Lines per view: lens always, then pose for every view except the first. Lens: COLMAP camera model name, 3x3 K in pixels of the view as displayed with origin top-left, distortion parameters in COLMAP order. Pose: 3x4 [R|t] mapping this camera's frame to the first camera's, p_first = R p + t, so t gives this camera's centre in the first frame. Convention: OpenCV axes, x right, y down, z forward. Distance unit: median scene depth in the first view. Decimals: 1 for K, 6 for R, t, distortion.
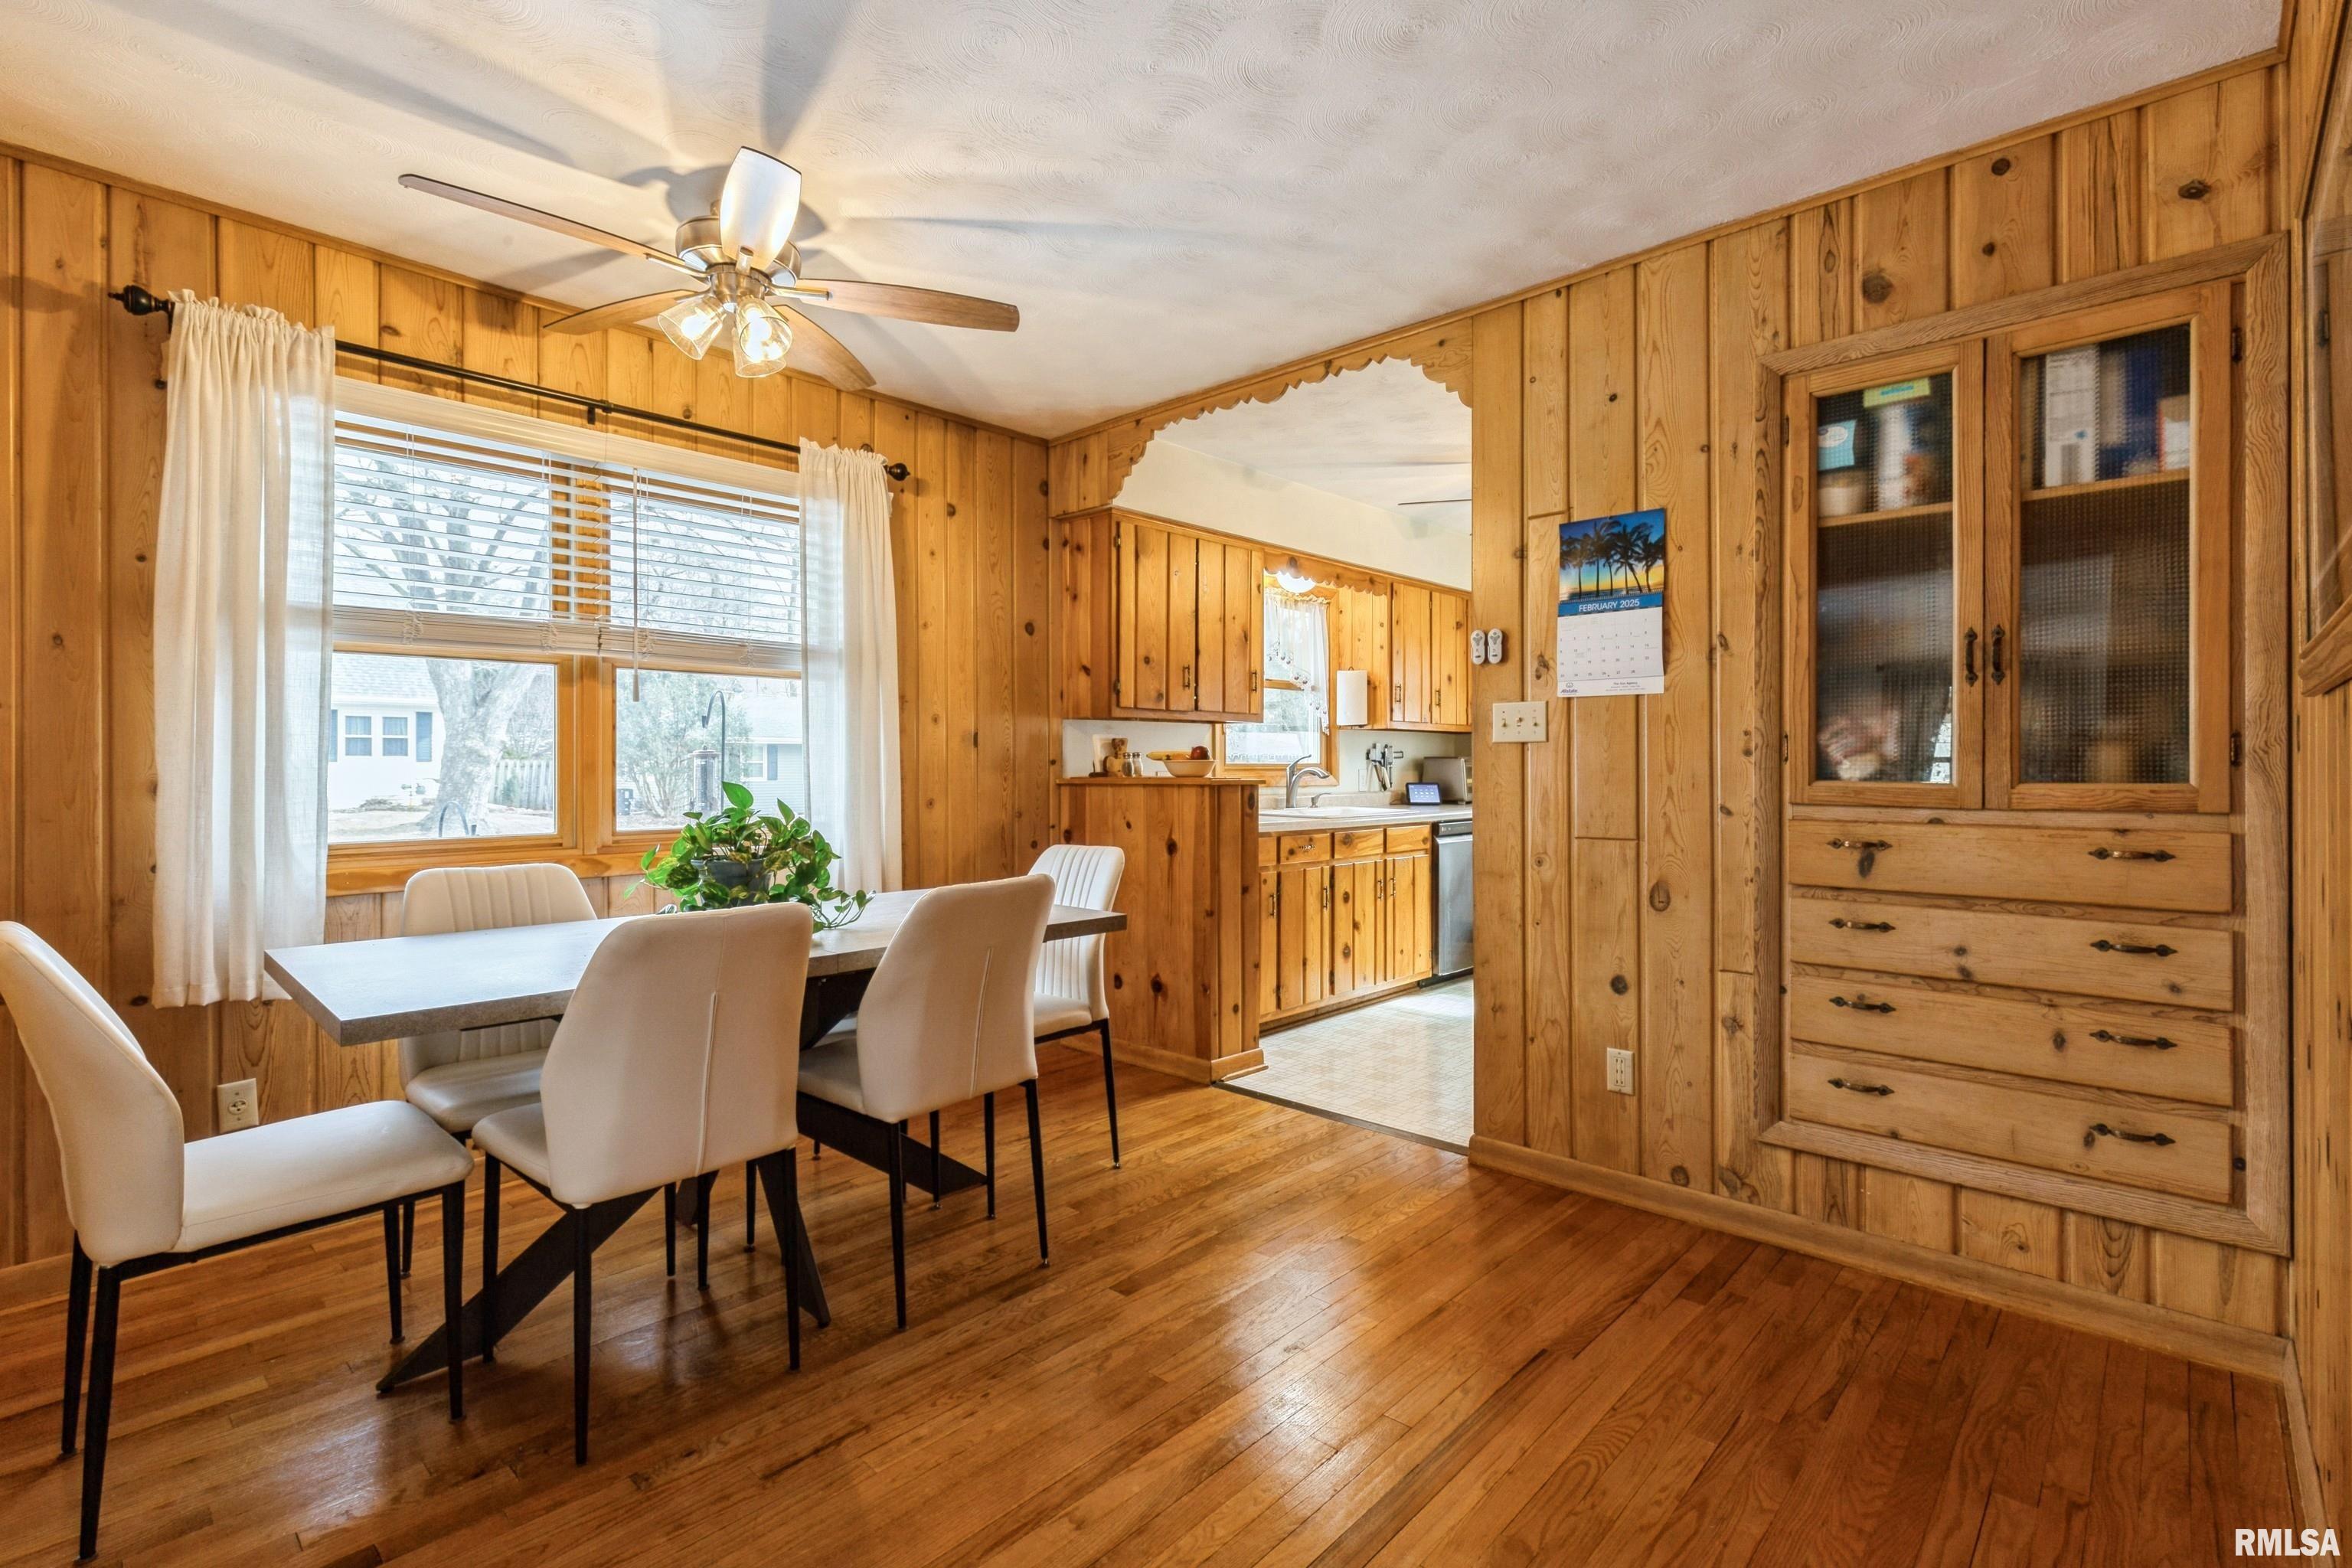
lens RADIAL K [[1073.3, 0, 1186.8], [0, 1073.3, 764.2], [0, 0, 1]] dist [0.004600, -0.000523]
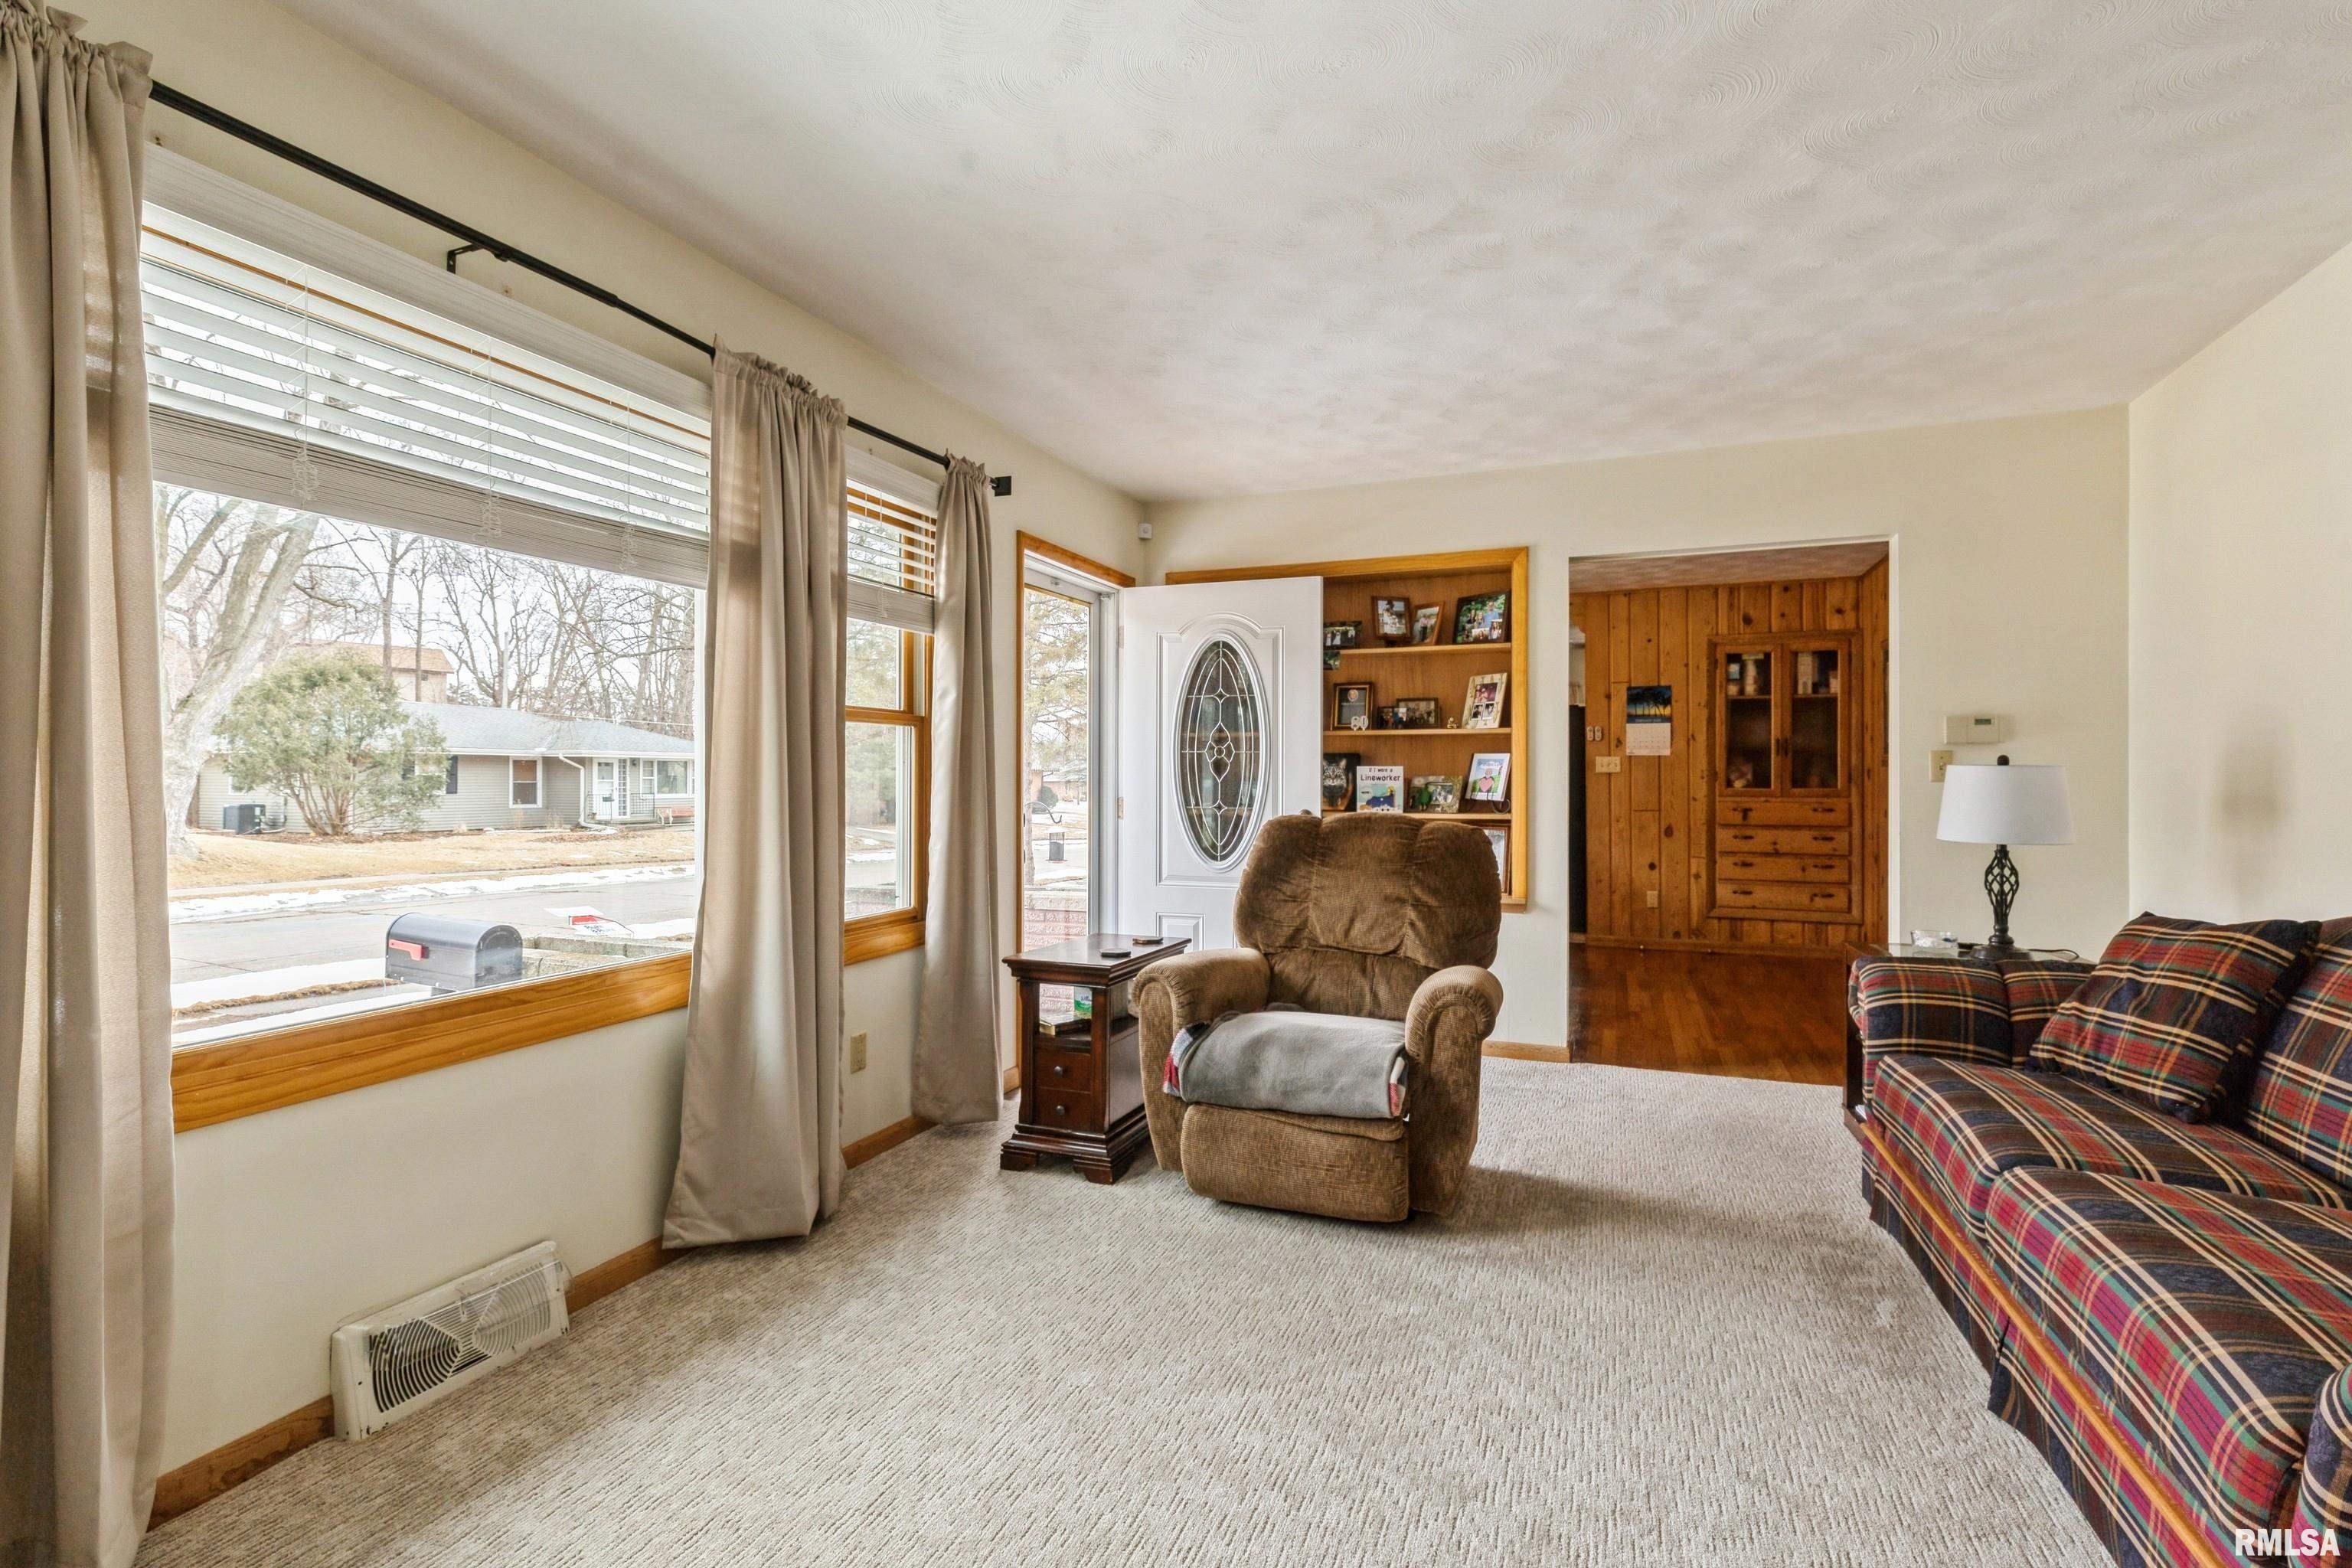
lens RADIAL K [[1073.3, 0, 1169.1], [0, 1073.3, 774.0], [0, 0, 1]] dist [0.004600, -0.000523]
pose [[0.937964, -0.001809, 0.346727, -1.827489], [0.000899, 0.999996, 0.002786, -0.031299], [-0.346731, -0.002301, 0.937962, -1.185801]]
